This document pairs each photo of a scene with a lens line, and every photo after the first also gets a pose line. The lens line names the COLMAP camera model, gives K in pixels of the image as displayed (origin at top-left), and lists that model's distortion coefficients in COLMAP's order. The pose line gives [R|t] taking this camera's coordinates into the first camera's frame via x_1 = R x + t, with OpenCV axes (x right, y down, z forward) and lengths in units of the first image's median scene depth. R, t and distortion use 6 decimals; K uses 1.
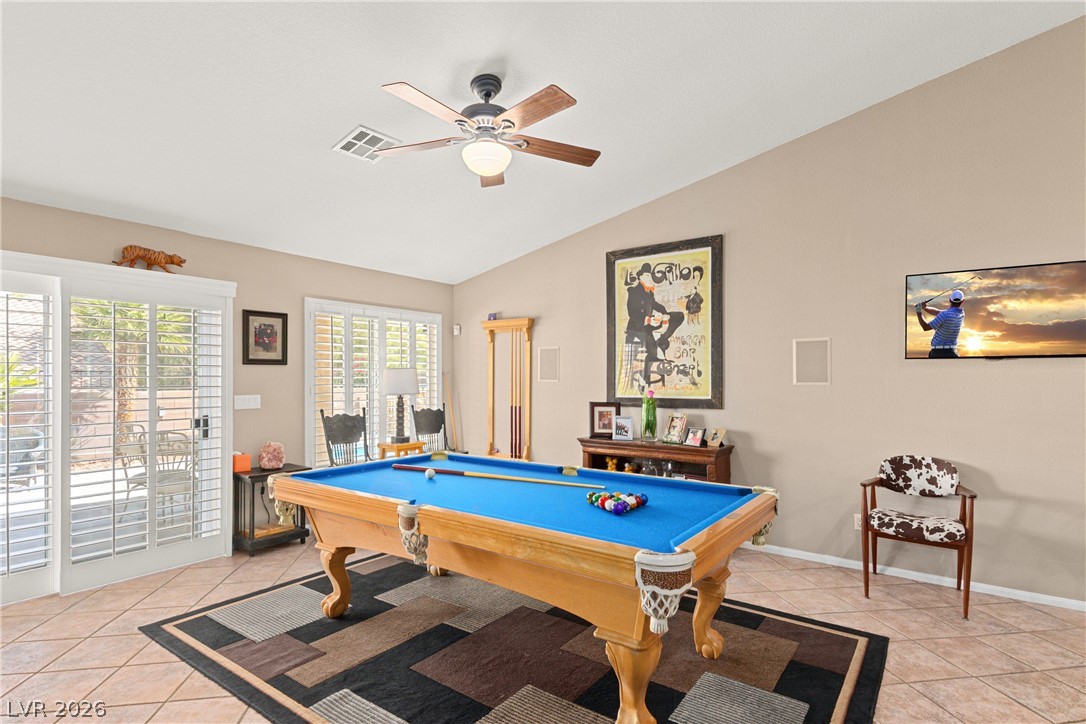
lens RADIAL K [[556.4, 0, 542.0], [0, 556.4, 378.6], [0, 0, 1]] dist [0.022423, -0.008814]
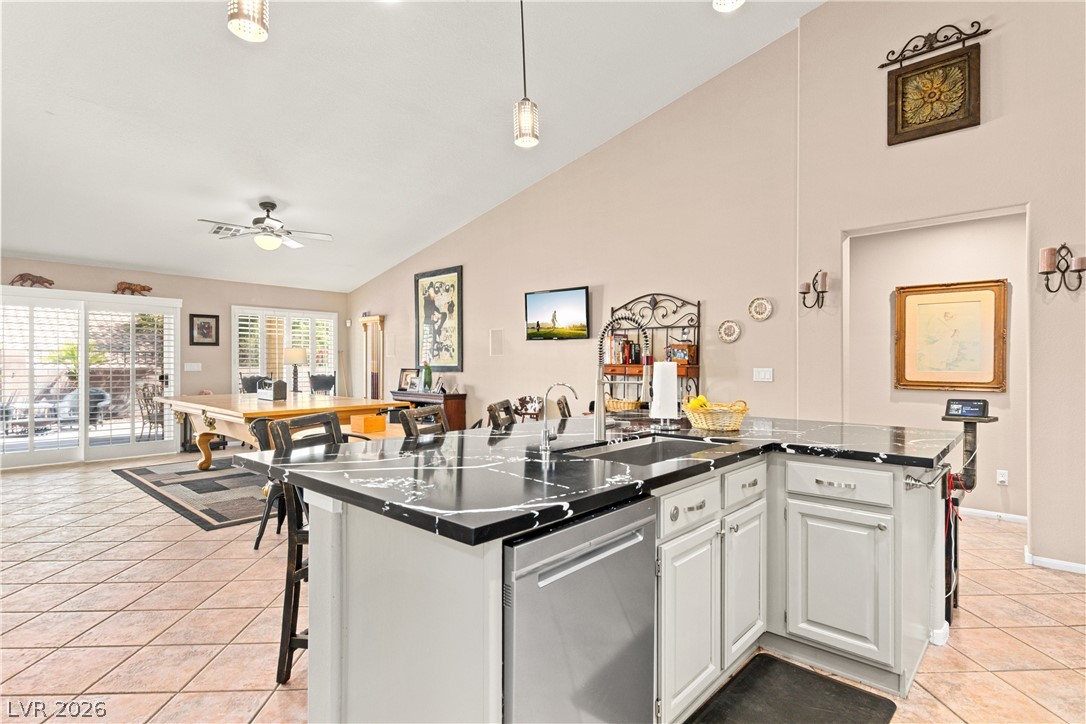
lens RADIAL K [[556.4, 0, 538.1], [0, 556.4, 369.0], [0, 0, 1]] dist [0.022423, -0.008814]
pose [[0.992879, 0.001961, -0.119108, 0.713573], [-0.000834, 0.999954, 0.009512, 0.029334], [0.119122, -0.009345, 0.992836, -0.576309]]
